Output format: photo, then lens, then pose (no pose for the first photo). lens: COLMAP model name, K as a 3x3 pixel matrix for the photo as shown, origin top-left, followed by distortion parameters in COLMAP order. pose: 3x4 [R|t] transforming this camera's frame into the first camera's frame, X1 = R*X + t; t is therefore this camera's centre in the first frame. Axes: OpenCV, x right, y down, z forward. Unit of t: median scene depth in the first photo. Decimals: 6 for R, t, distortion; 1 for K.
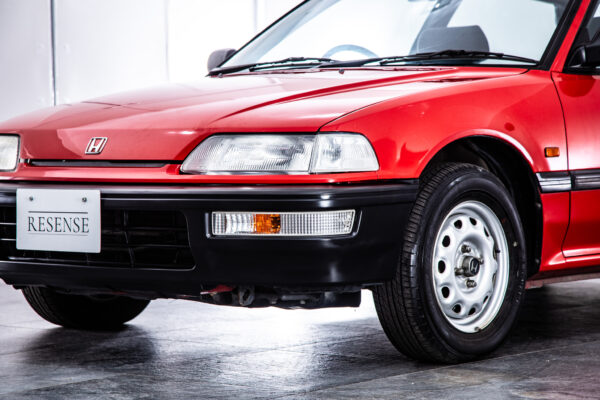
lens RADIAL K [[1633.5, 0, 320.1], [0, 1633.5, 199.1], [0, 0, 1]] dist [0.597513, 0.000000]
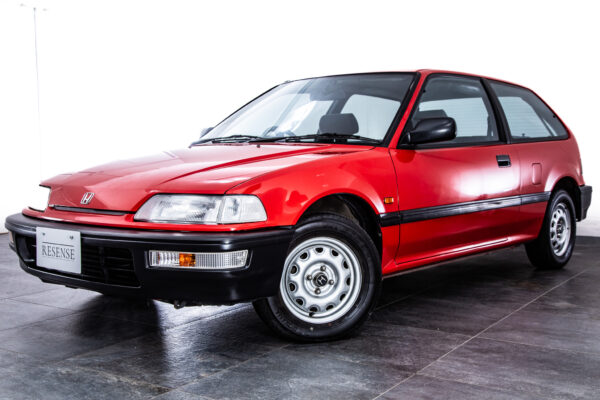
lens RADIAL K [[691.1, 0, 308.8], [0, 691.1, 213.4], [0, 0, 1]] dist [0.049162, 0.000000]
pose [[0.999986, 0.004950, -0.001633, 0.072851], [-0.004859, 0.998655, 0.051614, -0.055150], [0.001886, -0.051606, 0.998666, 0.380594]]
